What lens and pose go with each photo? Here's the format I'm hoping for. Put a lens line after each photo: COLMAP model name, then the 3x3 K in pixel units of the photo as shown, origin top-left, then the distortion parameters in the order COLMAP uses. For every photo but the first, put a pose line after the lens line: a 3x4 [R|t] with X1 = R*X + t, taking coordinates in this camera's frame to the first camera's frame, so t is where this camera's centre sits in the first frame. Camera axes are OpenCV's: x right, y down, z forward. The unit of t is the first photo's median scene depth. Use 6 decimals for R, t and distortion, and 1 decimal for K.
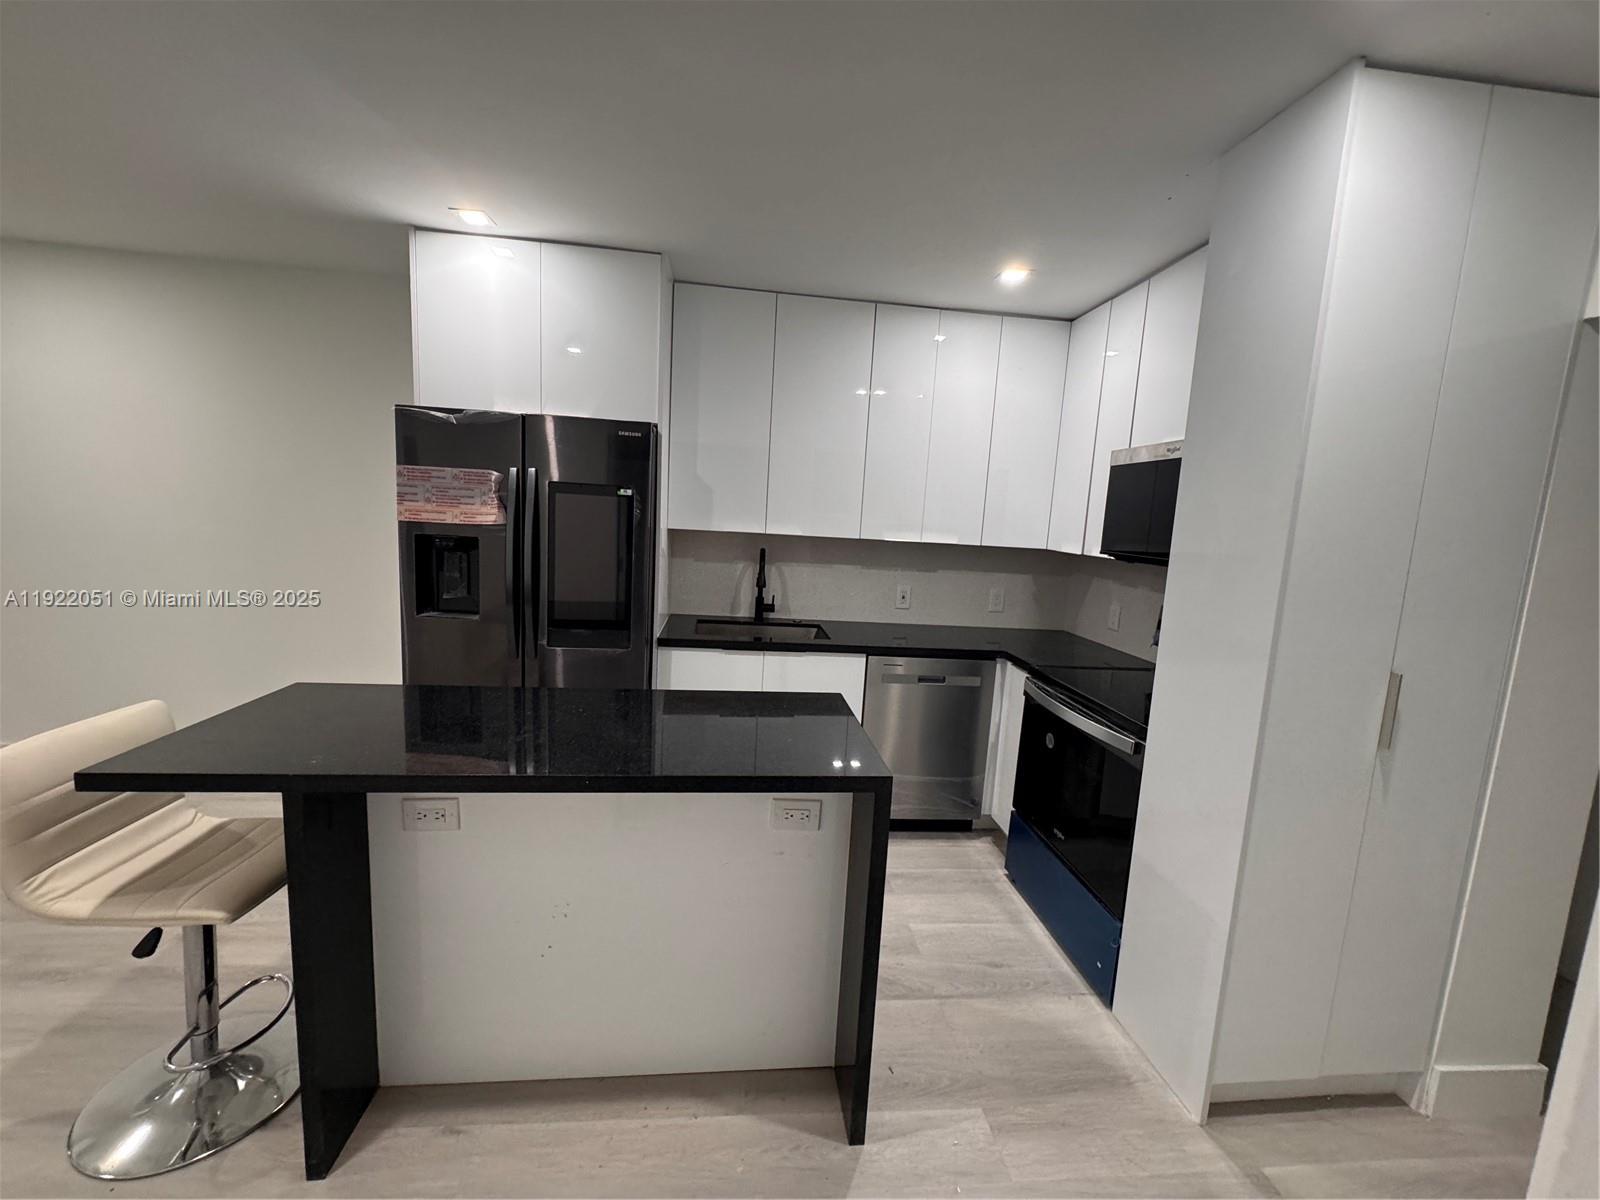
lens RADIAL K [[634.7, 0, 804.6], [0, 634.7, 594.2], [0, 0, 1]] dist [0.000085, -0.000077]
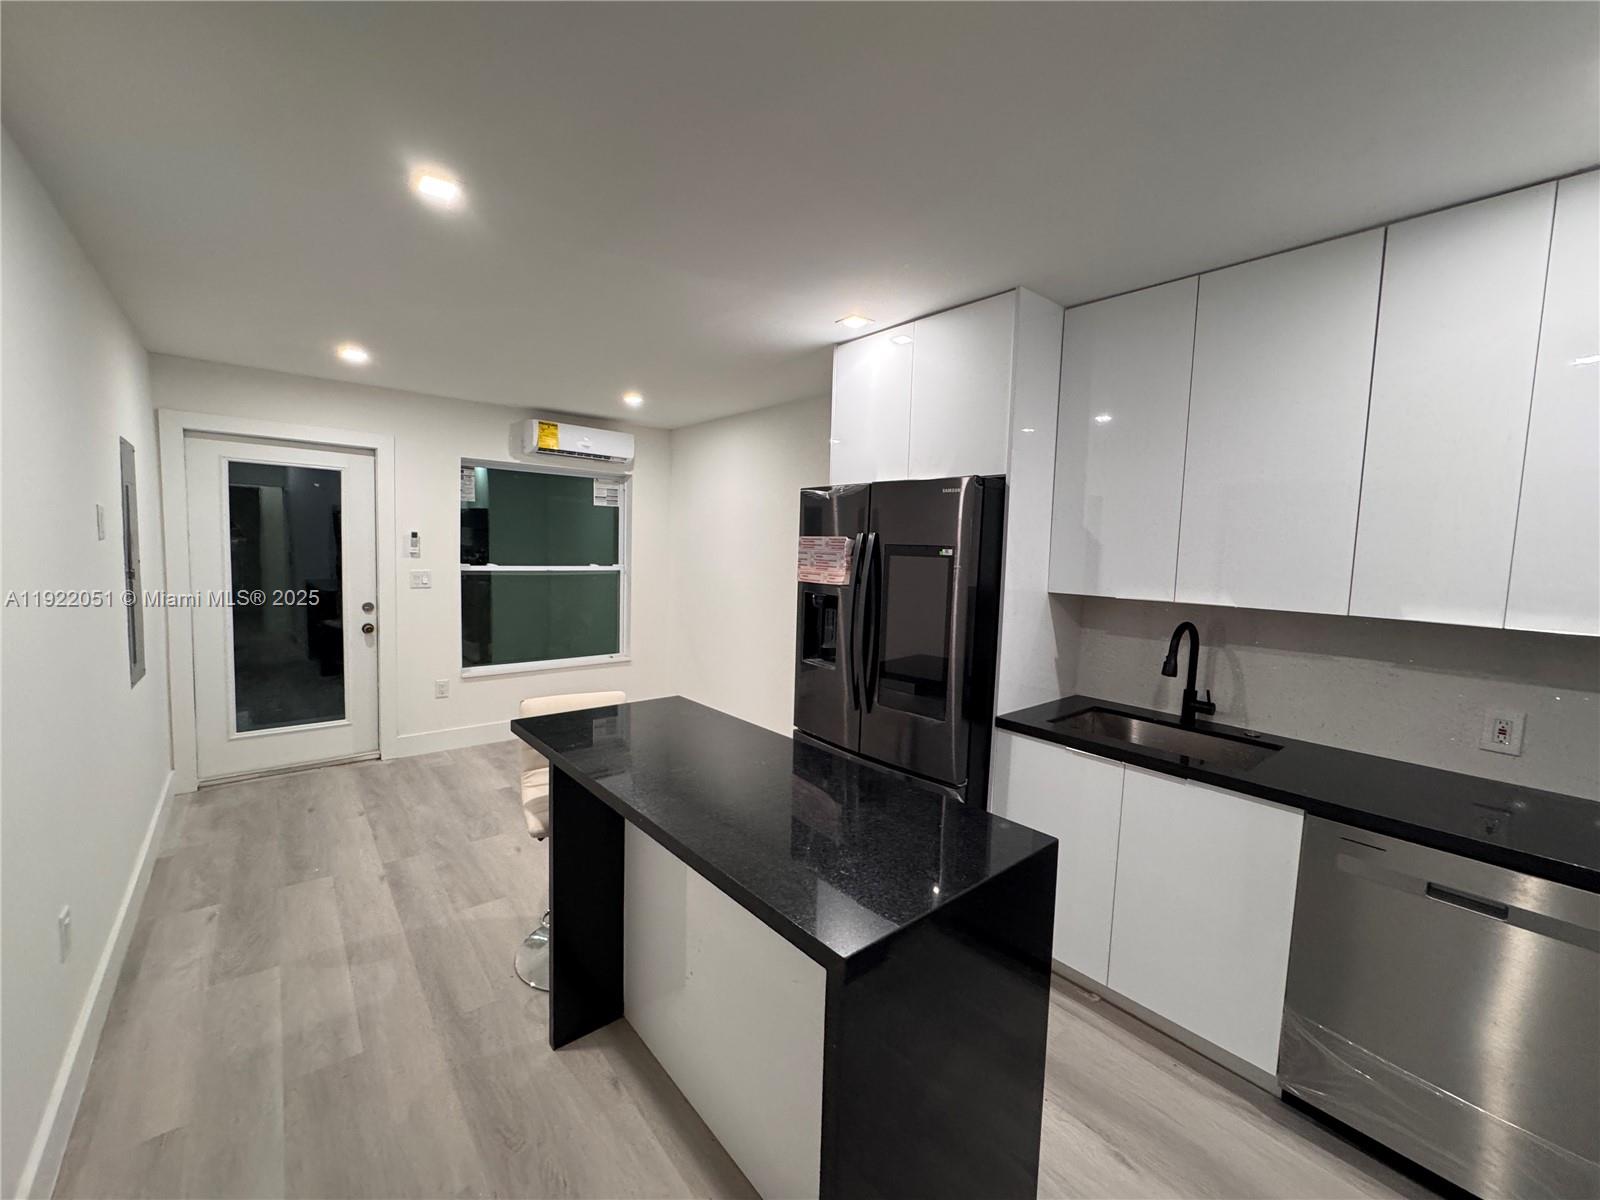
lens RADIAL K [[634.7, 0, 804.6], [0, 634.7, 594.2], [0, 0, 1]] dist [0.000085, -0.000077]
pose [[0.565088, 0.024349, -0.824671, 0.383715], [-0.101787, 0.993986, -0.040399, -0.041837], [0.818728, 0.106769, 0.564168, 0.315849]]
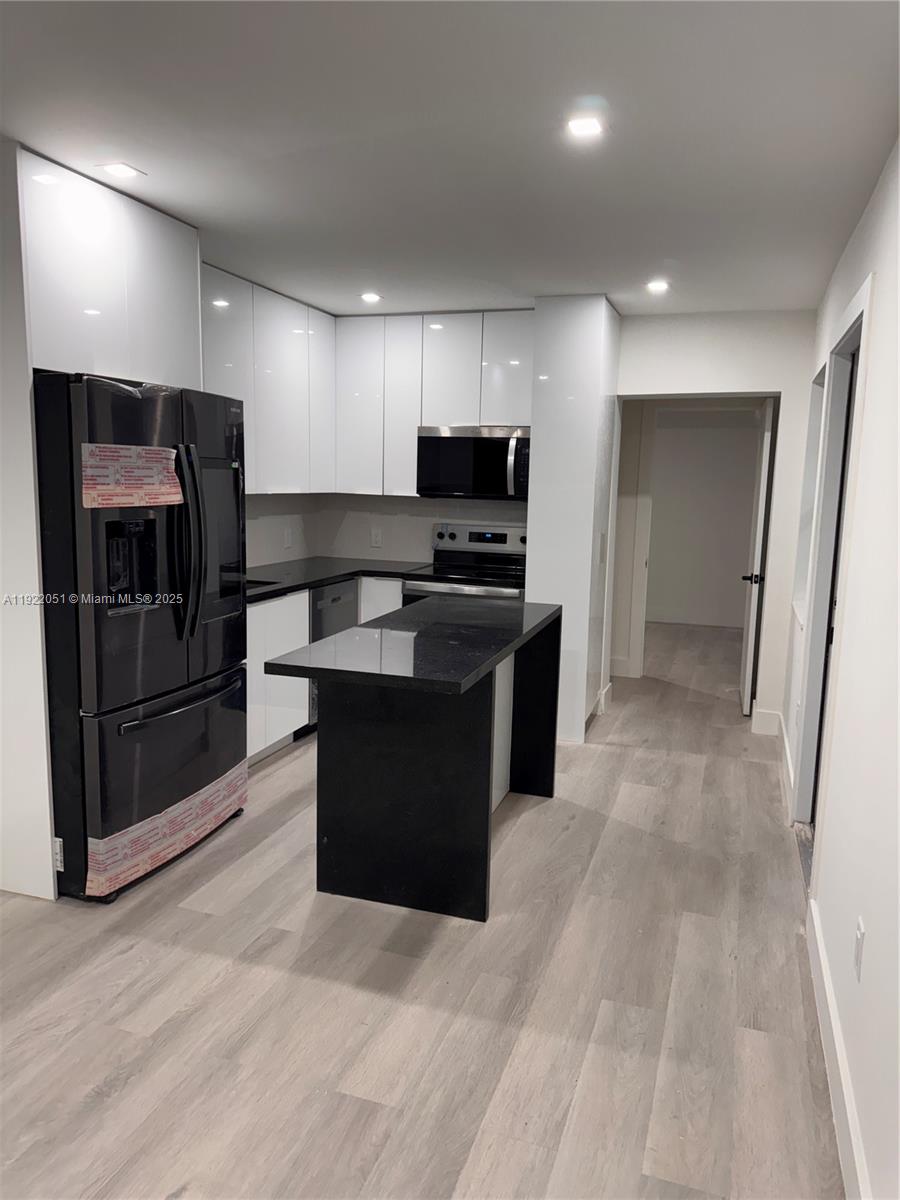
lens RADIAL K [[845.5, 0, 450.0], [0, 845.5, 600.0], [0, 0, 1]] dist [-0.005579, -0.007406]
pose [[0.421635, -0.178203, 0.889082, -1.467899], [0.116752, 0.983006, 0.141660, -0.098535], [-0.899218, 0.044073, 0.435276, 0.069761]]
